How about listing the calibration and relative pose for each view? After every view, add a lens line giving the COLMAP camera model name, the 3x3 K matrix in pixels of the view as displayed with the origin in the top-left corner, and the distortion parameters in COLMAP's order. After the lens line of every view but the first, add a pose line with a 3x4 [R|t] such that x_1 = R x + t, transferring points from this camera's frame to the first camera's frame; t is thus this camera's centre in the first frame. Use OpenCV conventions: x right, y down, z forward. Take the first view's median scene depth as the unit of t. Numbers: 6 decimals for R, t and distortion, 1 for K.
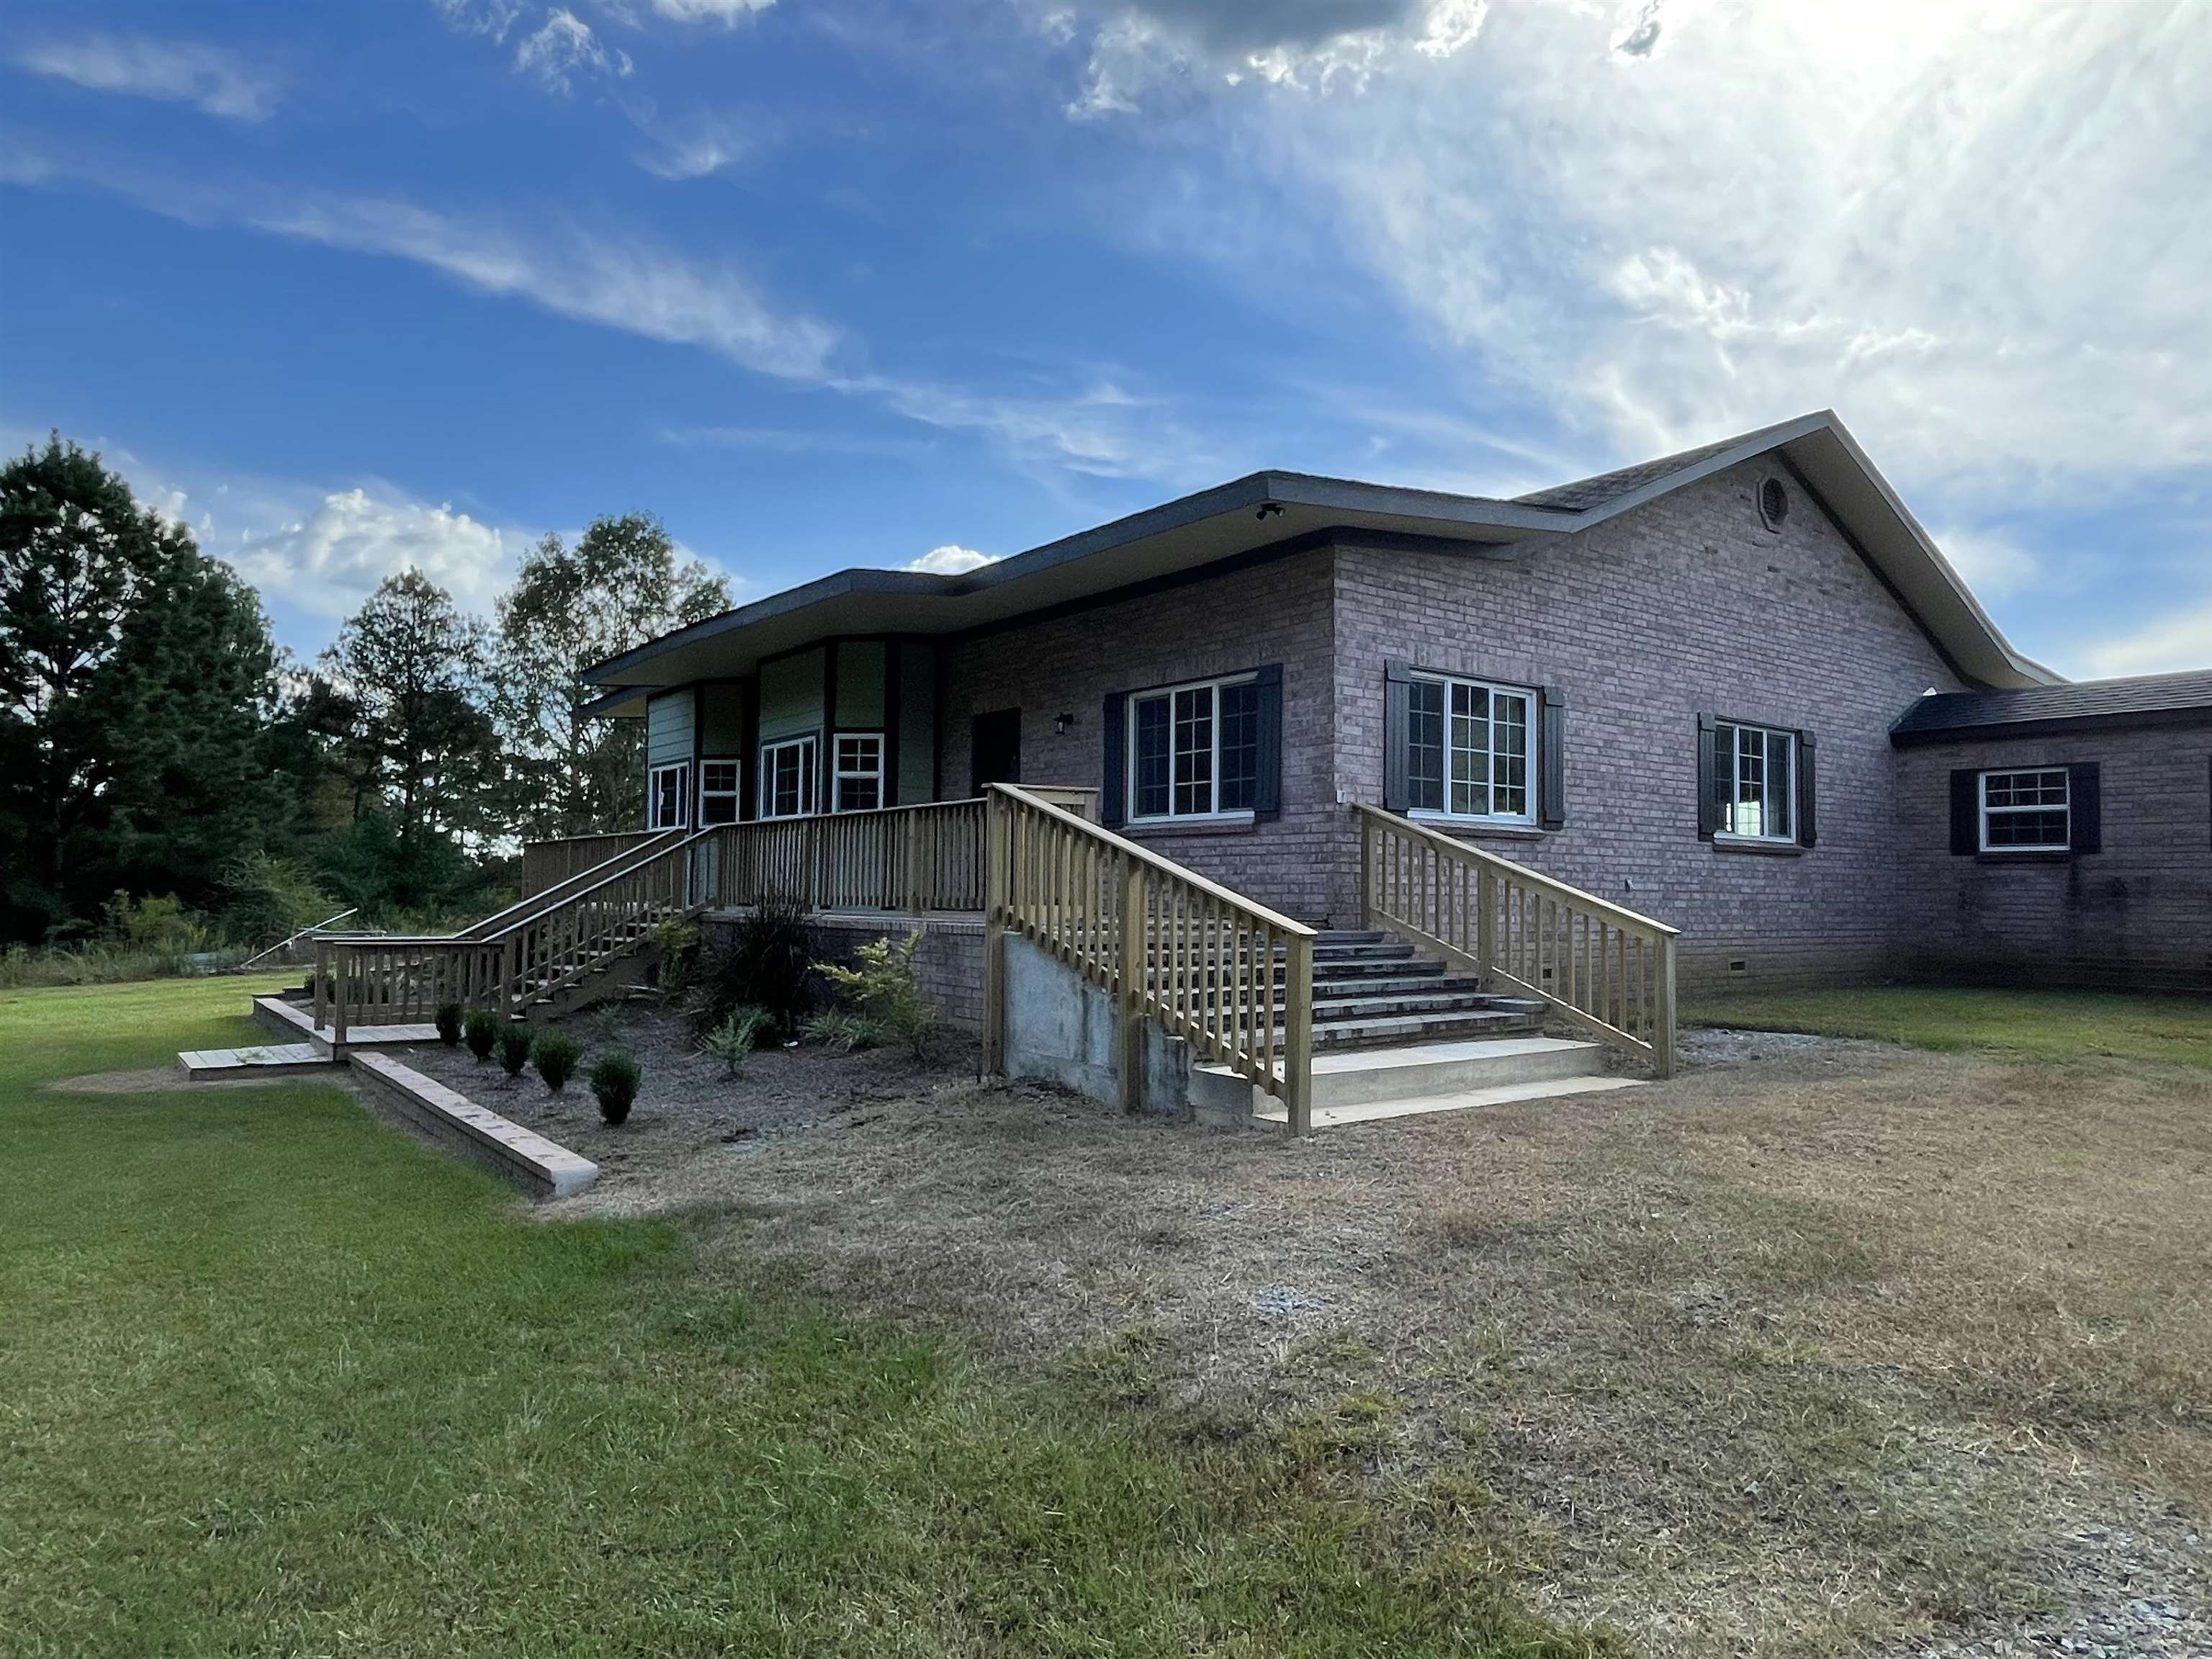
lens RADIAL K [[1378.4, 0, 1095.3], [0, 1378.4, 828.4], [0, 0, 1]] dist [0.008526, 0.003745]
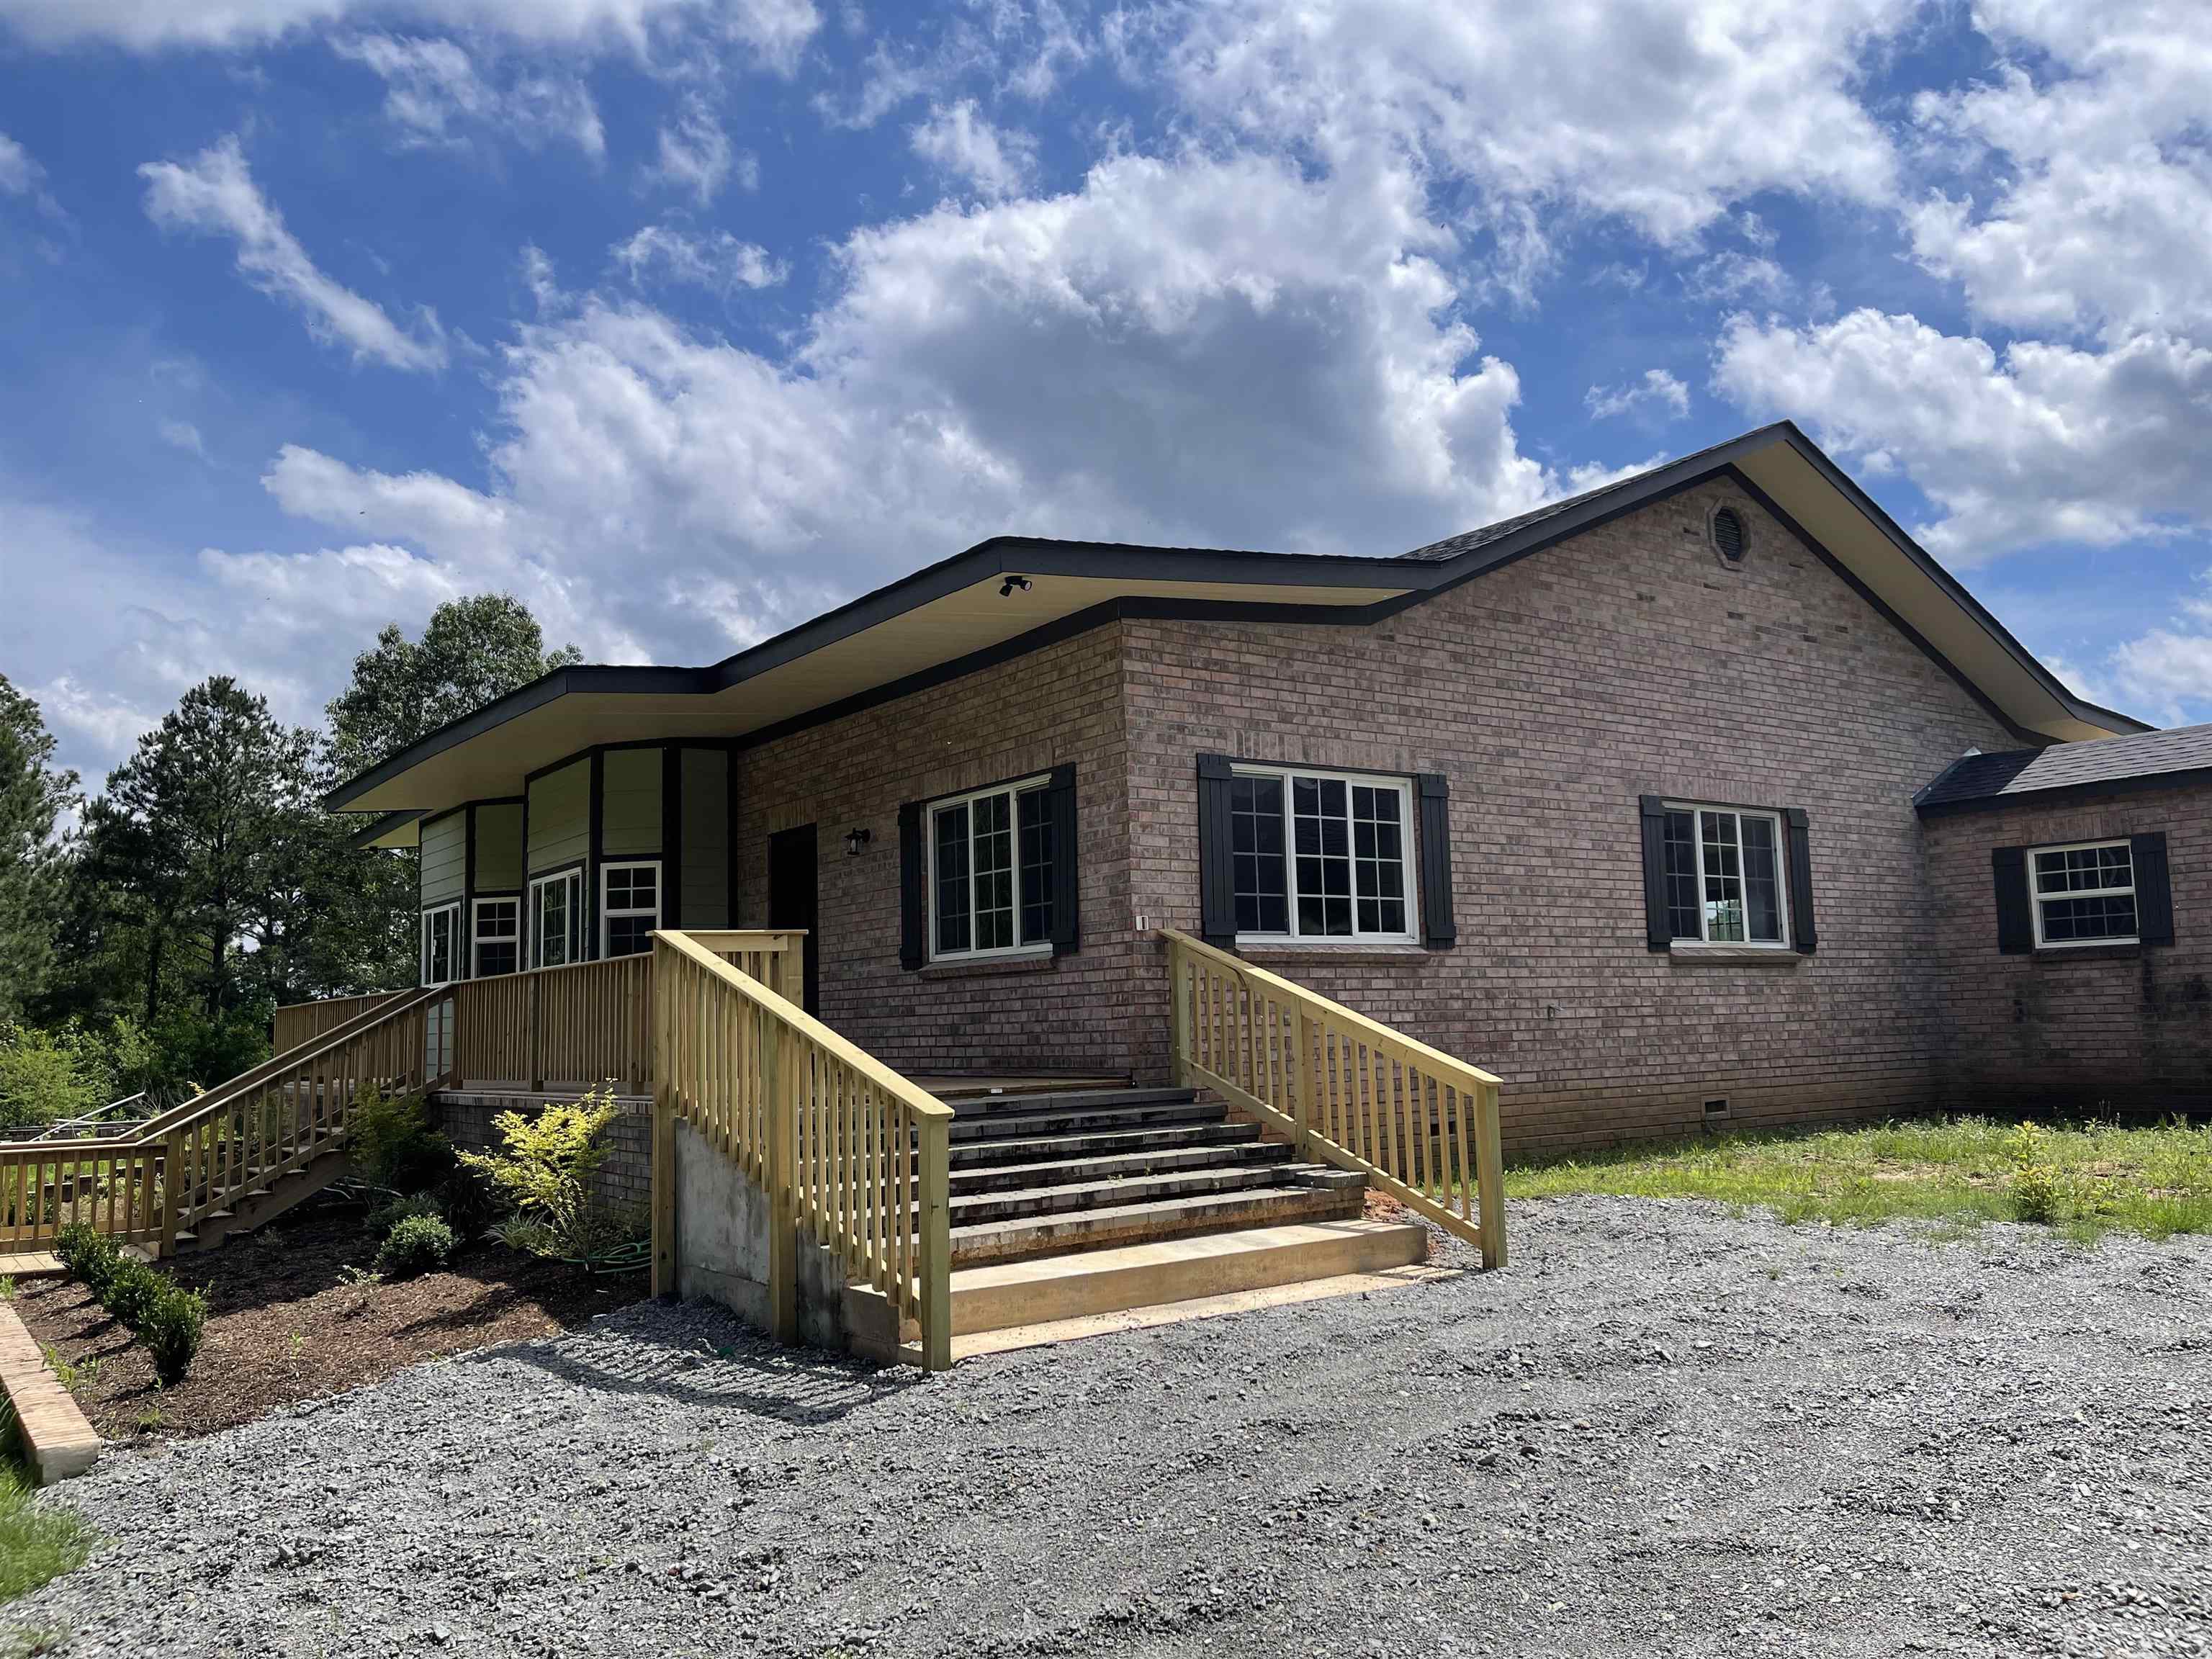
lens RADIAL K [[1681.2, 0, 1093.5], [0, 1681.2, 817.3], [0, 0, 1]] dist [0.073392, -0.101803]
pose [[0.999019, -0.042860, -0.011120, 0.130534], [0.041905, 0.996280, -0.075301, -0.009392], [0.014306, 0.074761, 0.997099, 0.000237]]
